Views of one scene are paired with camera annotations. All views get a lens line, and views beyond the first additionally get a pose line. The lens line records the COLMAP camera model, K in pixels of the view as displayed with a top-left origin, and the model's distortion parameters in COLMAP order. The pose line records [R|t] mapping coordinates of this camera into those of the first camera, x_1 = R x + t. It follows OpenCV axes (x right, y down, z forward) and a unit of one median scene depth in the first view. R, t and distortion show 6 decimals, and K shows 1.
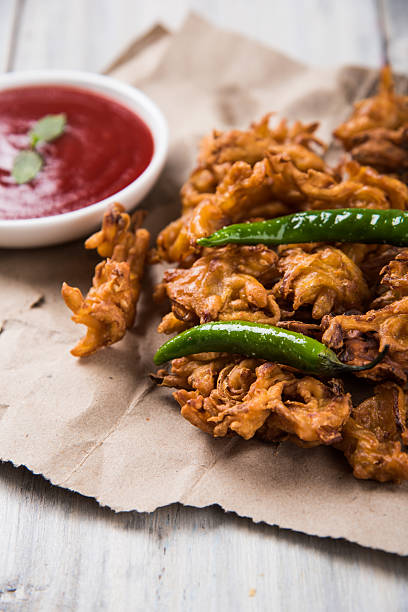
lens RADIAL K [[1462.5, 0, 204.0], [0, 1462.5, 306.0], [0, 0, 1]] dist [0.452058, -0.030160]
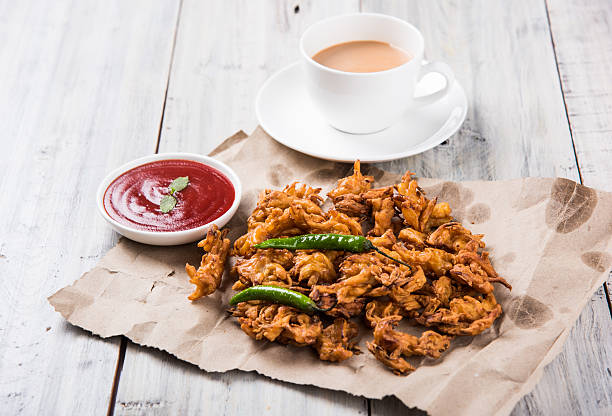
lens RADIAL K [[1355.3, 0, 293.8], [0, 1355.3, 209.4], [0, 0, 1]] dist [0.408050, 0.044989]
pose [[0.998772, 0.048483, 0.010181, 0.029615], [-0.047586, 0.996042, -0.075069, 0.043866], [-0.013780, 0.074492, 0.997126, -0.880023]]
